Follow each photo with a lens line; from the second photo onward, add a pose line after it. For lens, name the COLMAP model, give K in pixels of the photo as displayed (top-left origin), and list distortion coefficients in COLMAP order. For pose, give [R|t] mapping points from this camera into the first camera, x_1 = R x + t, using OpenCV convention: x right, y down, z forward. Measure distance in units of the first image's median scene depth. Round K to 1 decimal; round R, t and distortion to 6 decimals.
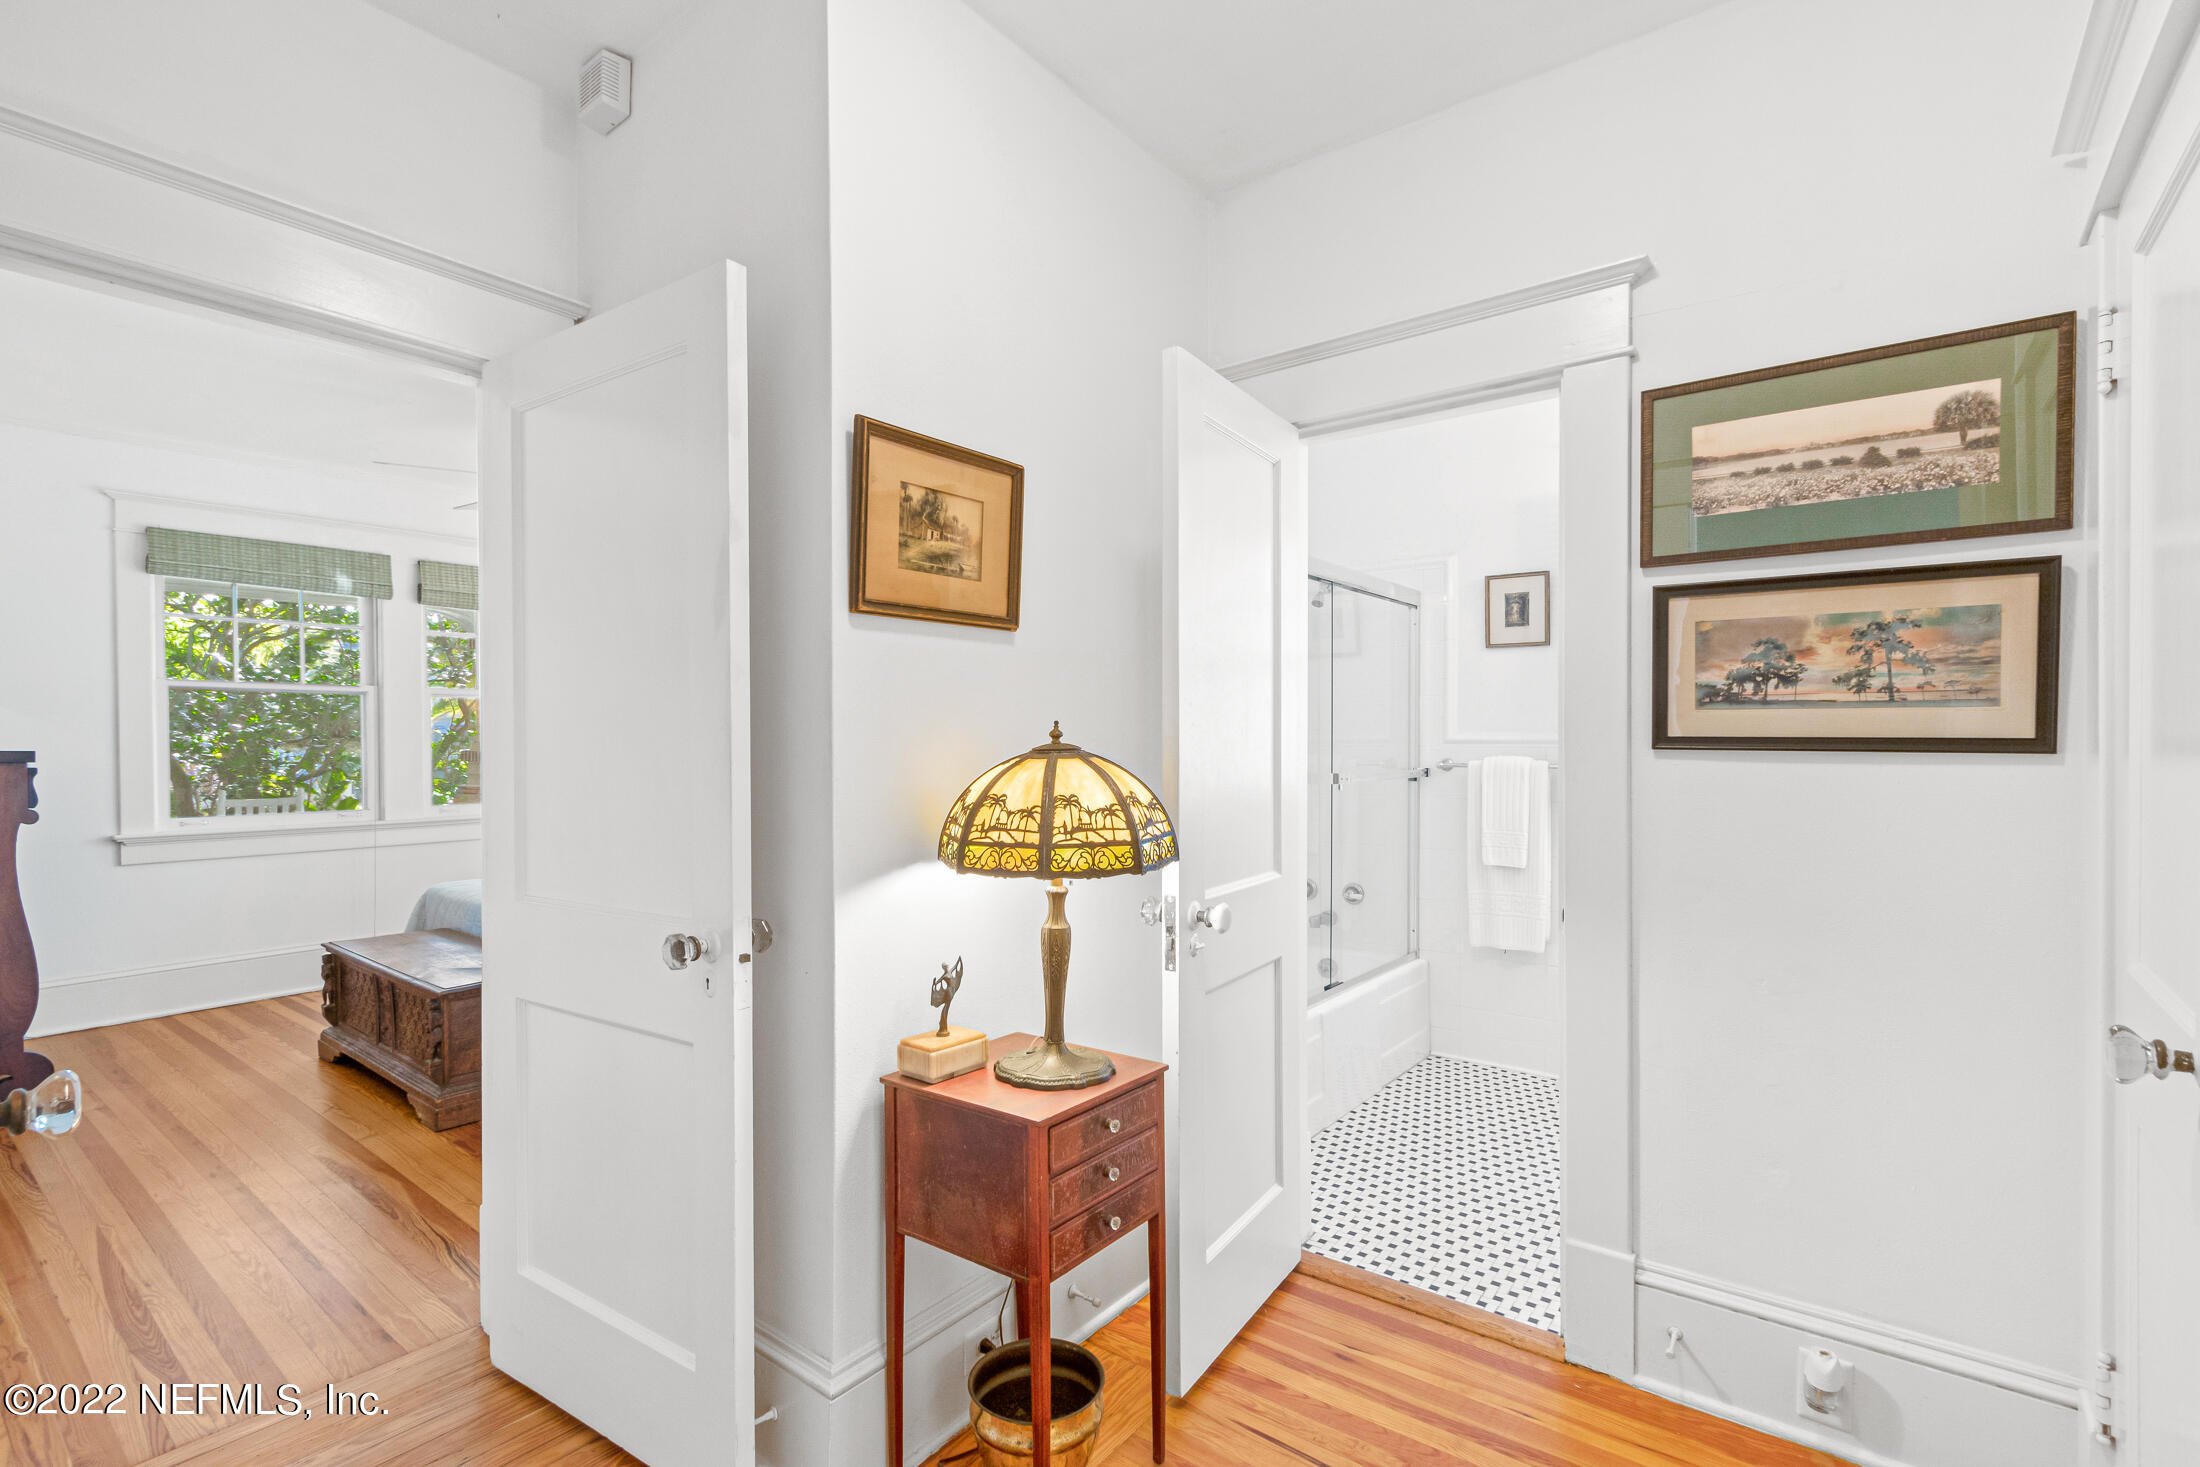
lens RADIAL K [[1010.5, 0, 1101.0], [0, 1010.5, 739.8], [0, 0, 1]] dist [0.000566, -0.000190]
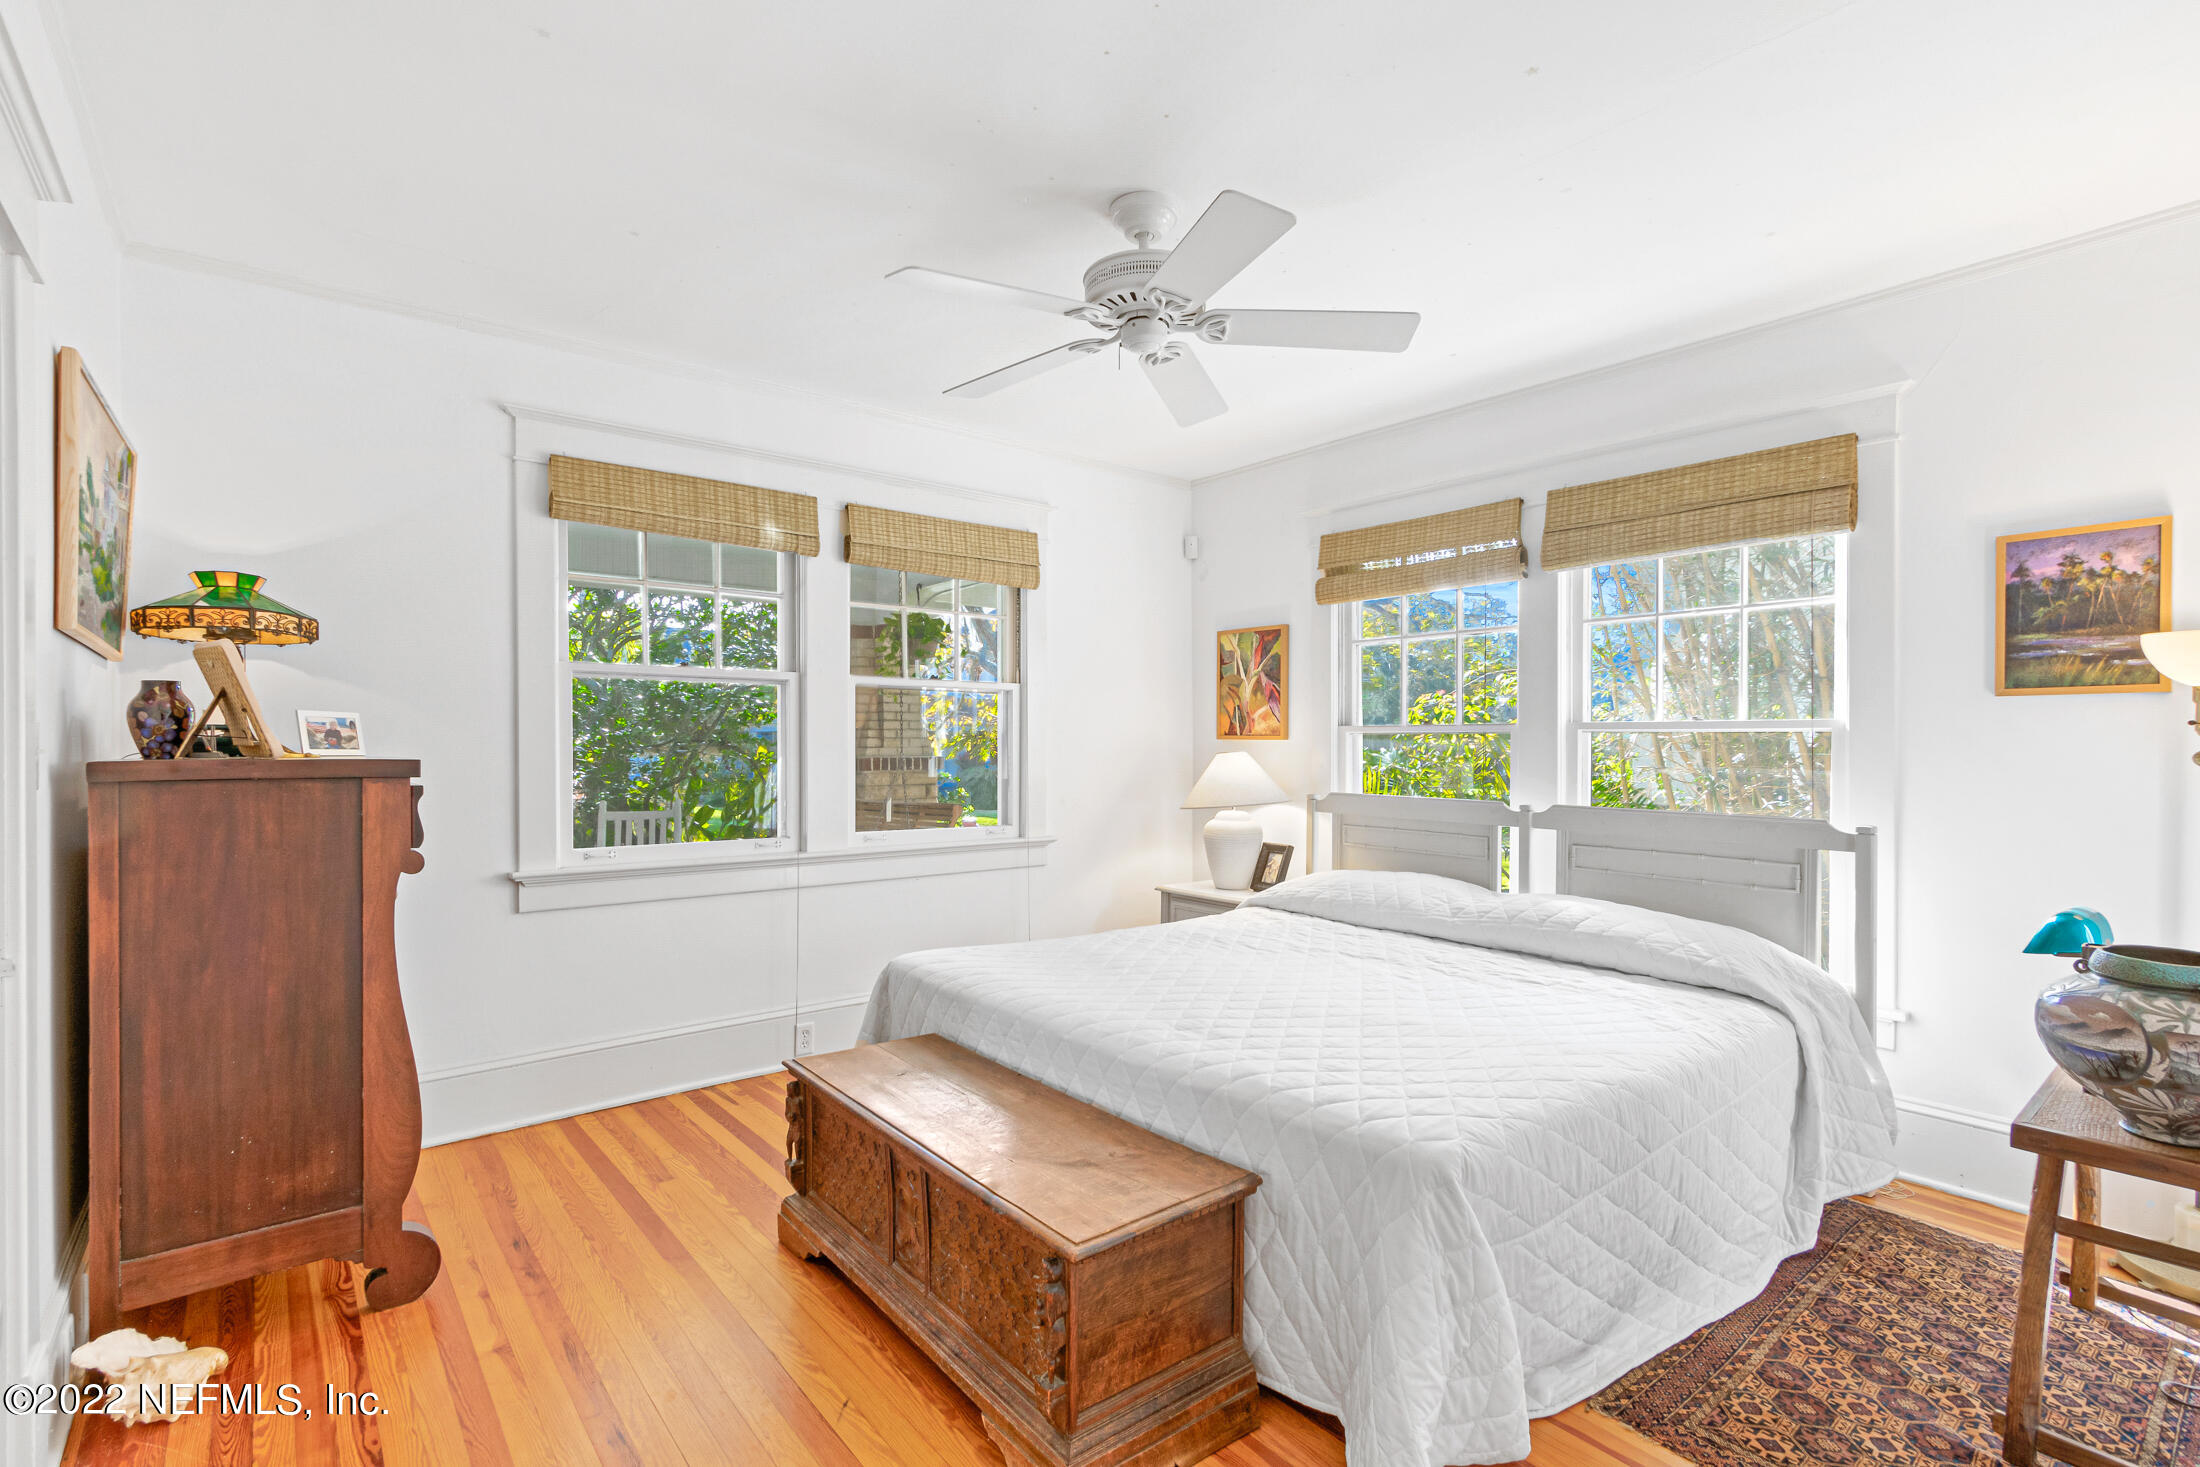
lens RADIAL K [[1019.8, 0, 1076.8], [0, 1019.8, 740.1], [0, 0, 1]] dist [0.004342, 0.000147]
pose [[0.968368, 0.002073, -0.249517, -0.385180], [-0.003671, 0.999976, -0.005942, 0.000735], [0.249498, 0.006670, 0.968352, 0.374861]]
